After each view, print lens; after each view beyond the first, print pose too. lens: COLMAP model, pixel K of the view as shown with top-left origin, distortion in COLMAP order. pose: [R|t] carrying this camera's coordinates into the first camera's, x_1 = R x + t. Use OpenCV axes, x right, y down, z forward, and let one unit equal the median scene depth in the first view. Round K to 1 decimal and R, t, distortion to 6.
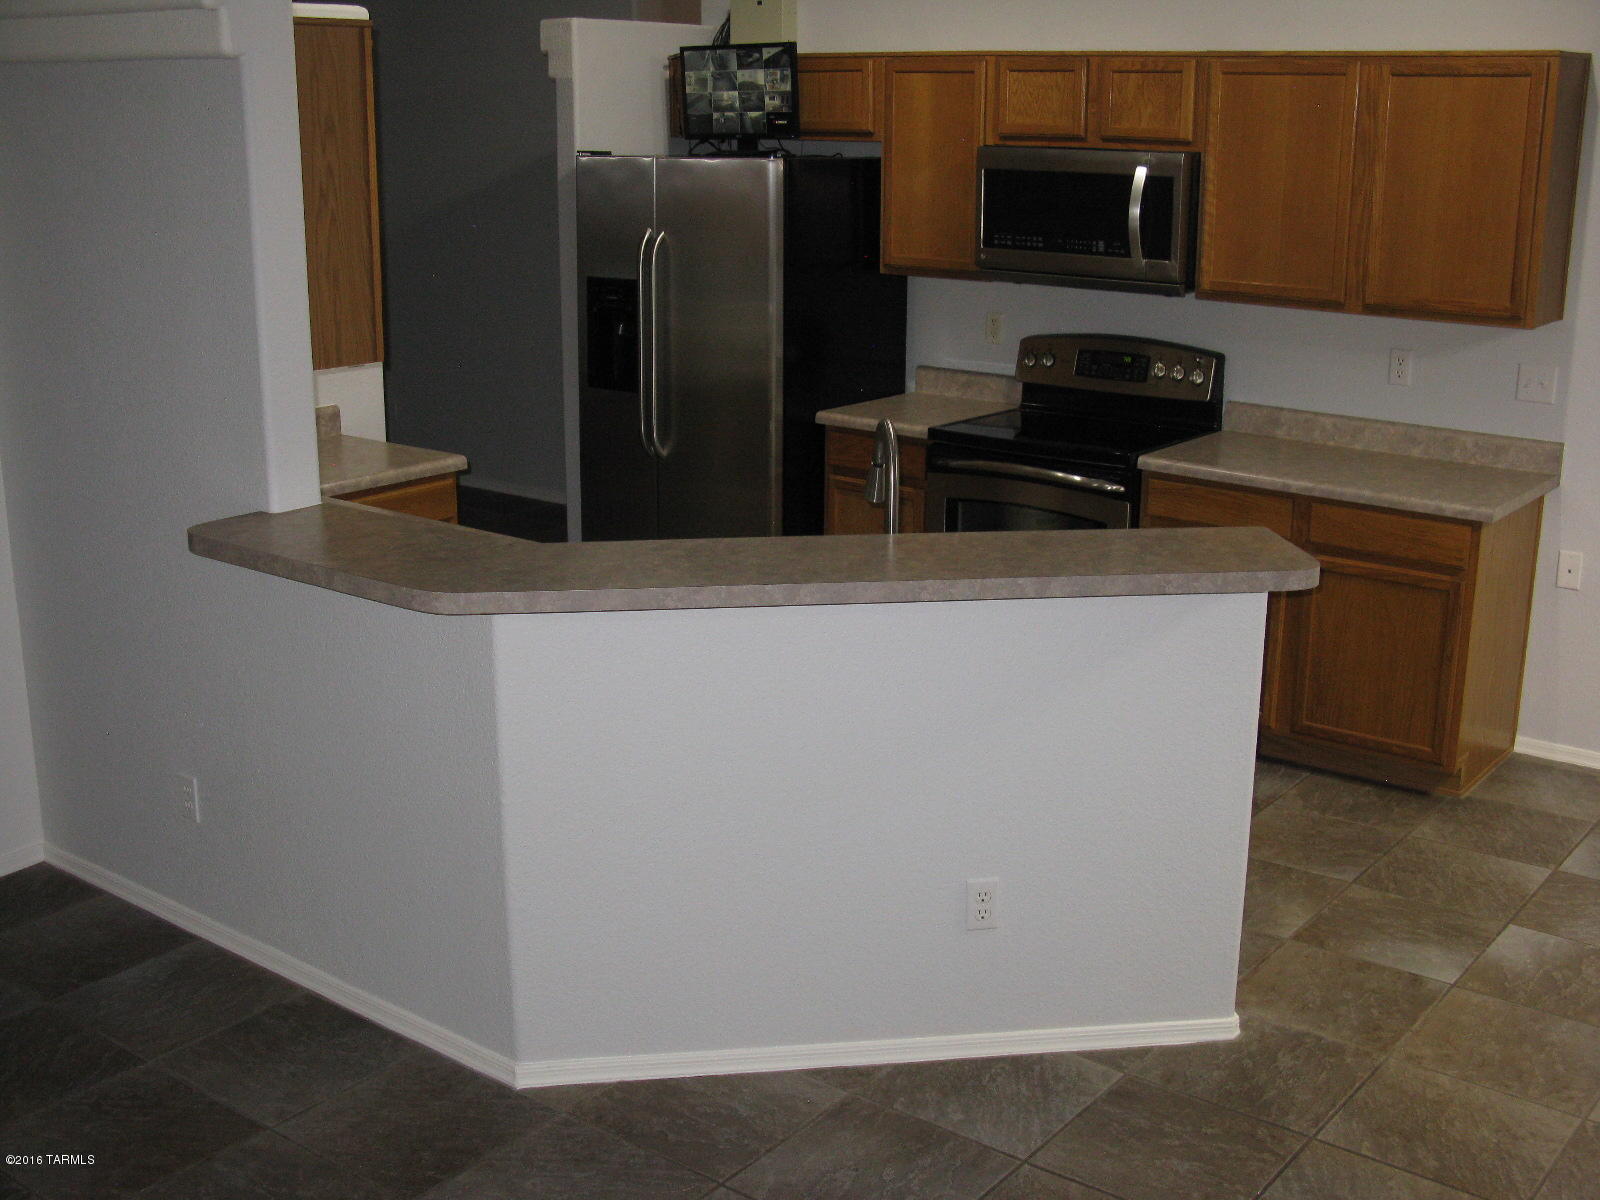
lens RADIAL K [[1820.5, 0, 824.2], [0, 1820.5, 604.2], [0, 0, 1]] dist [-0.167840, 0.278562]
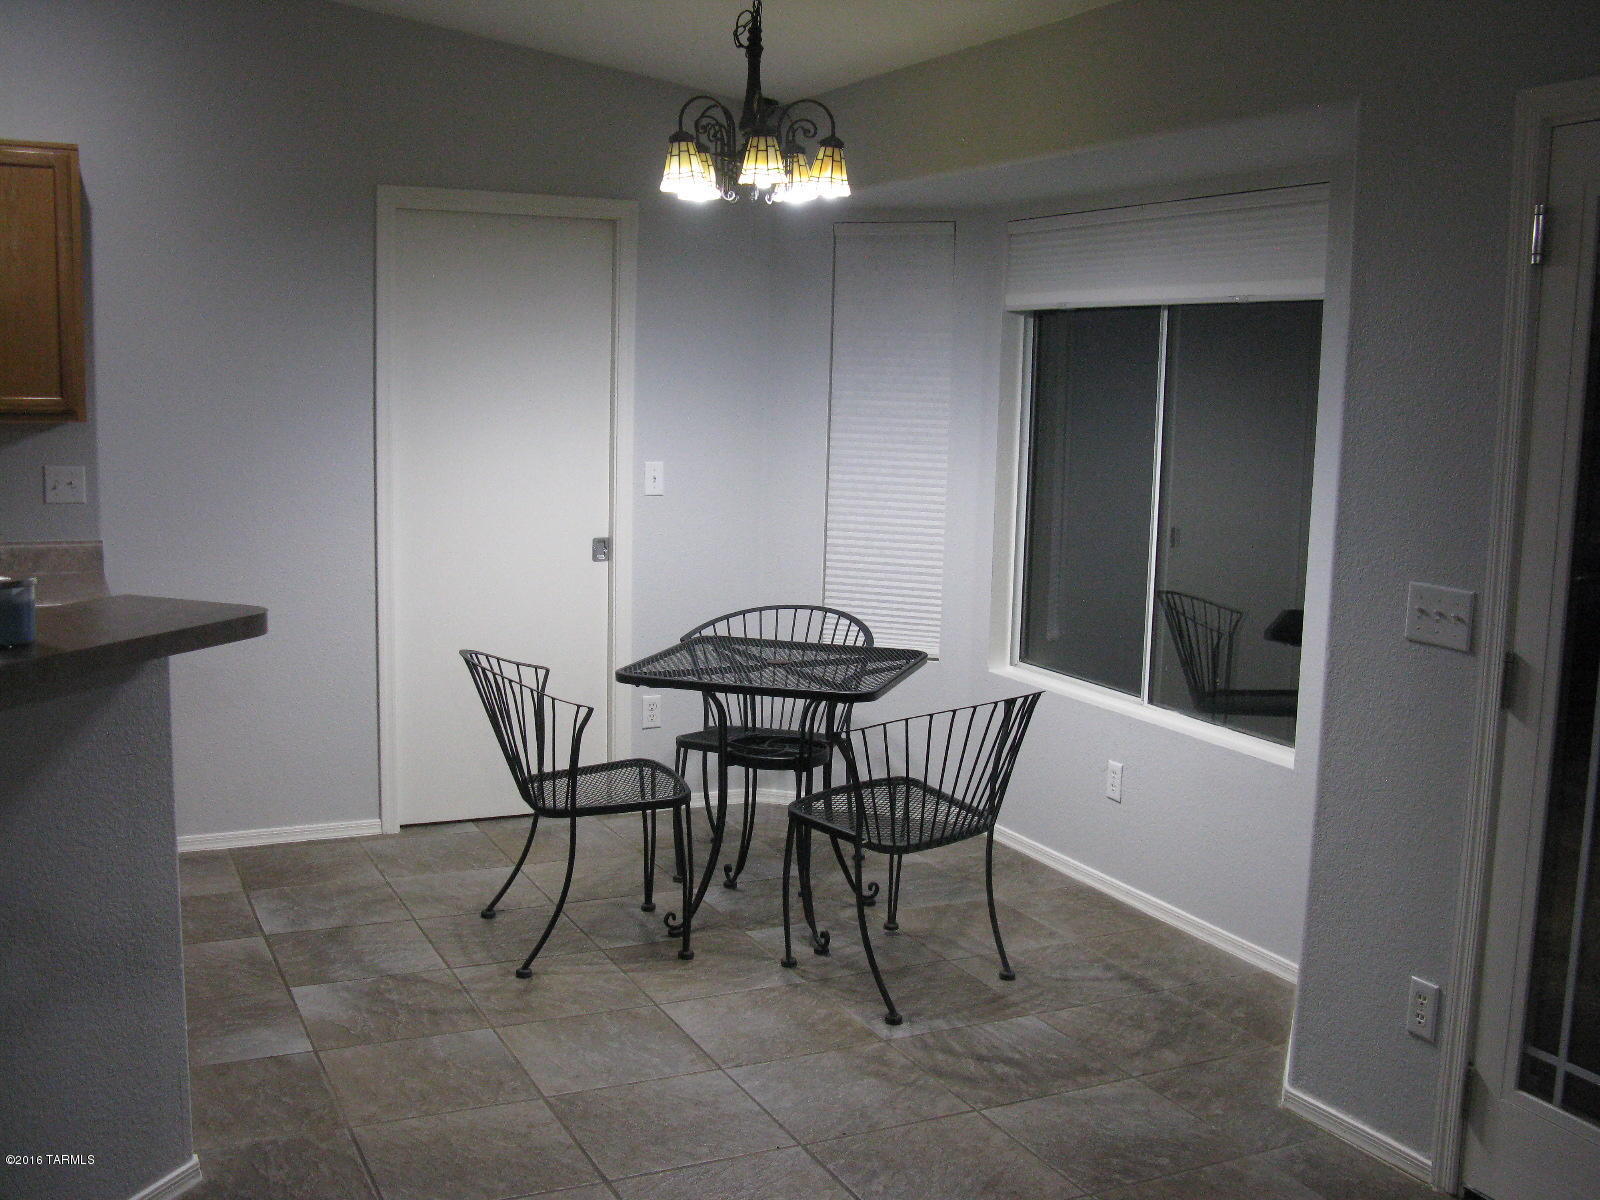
lens RADIAL K [[1660.7, 0, 800.0], [0, 1660.7, 600.0], [0, 0, 1]] dist [-0.206793, 0.301727]
pose [[0.461198, -0.120001, 0.879145, -0.194508], [0.220817, 0.975162, 0.017267, 0.012811], [-0.859382, 0.186166, 0.476241, 0.223953]]
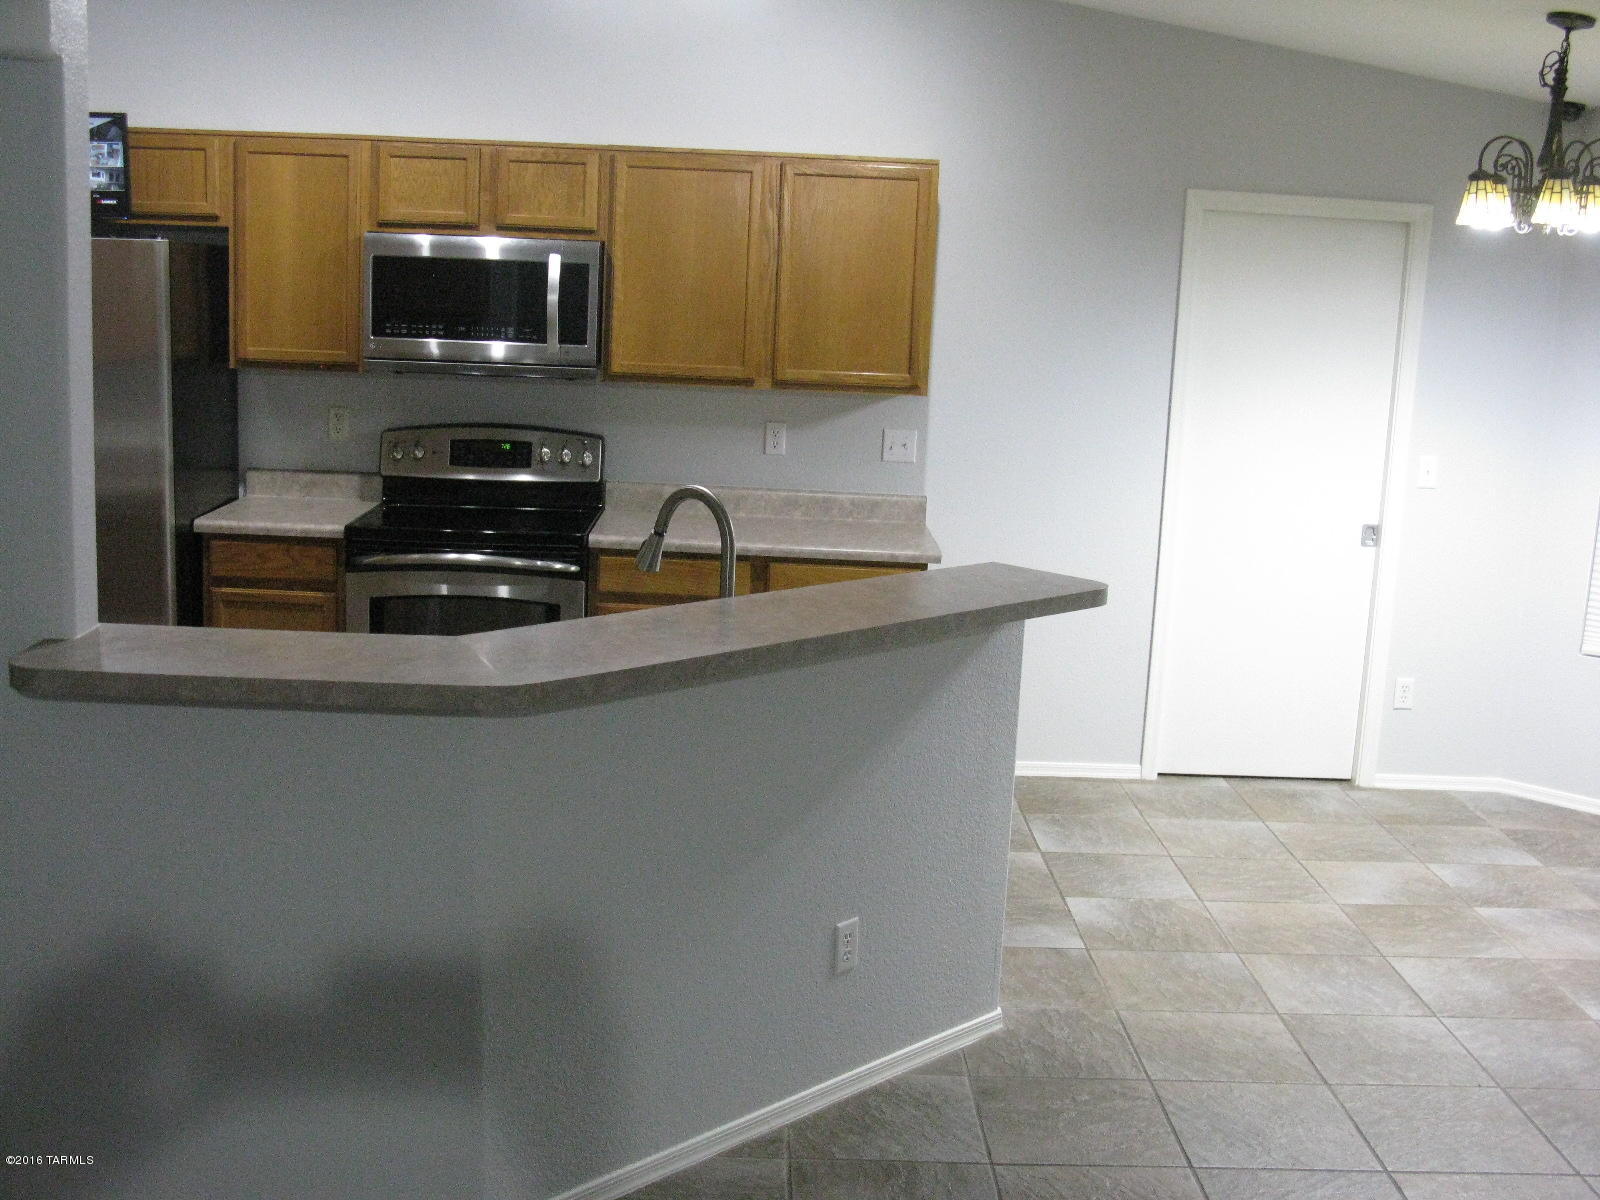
lens RADIAL K [[1820.5, 0, 824.2], [0, 1820.5, 604.2], [0, 0, 1]] dist [-0.167840, 0.278562]
pose [[0.777476, -0.088649, 0.622633, -0.354273], [0.130647, 0.991185, -0.022015, -0.003317], [-0.615192, 0.098461, 0.782204, 0.120523]]
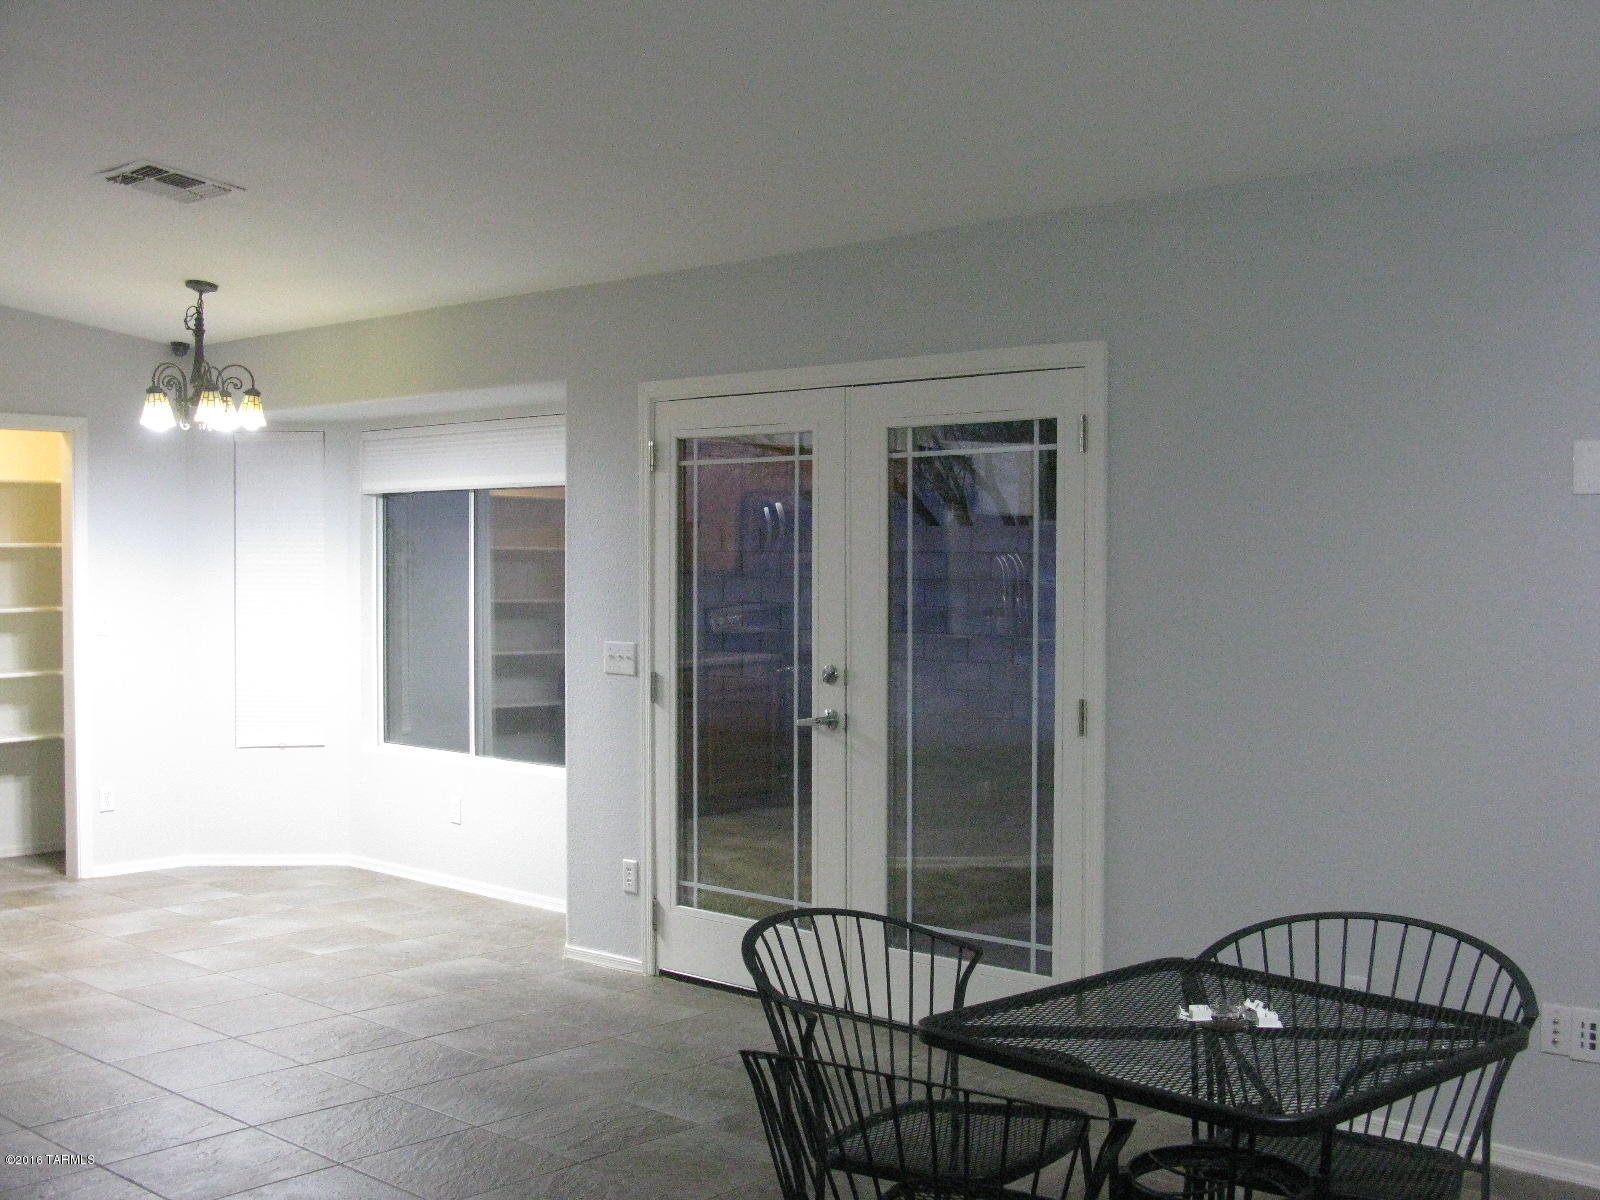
lens RADIAL K [[1820.5, 0, 824.2], [0, 1820.5, 604.2], [0, 0, 1]] dist [-0.167840, 0.278562]
pose [[0.090065, -0.041580, 0.995067, -0.732313], [0.269547, 0.962857, 0.015837, 0.059134], [-0.958766, 0.266791, 0.097928, 0.057342]]
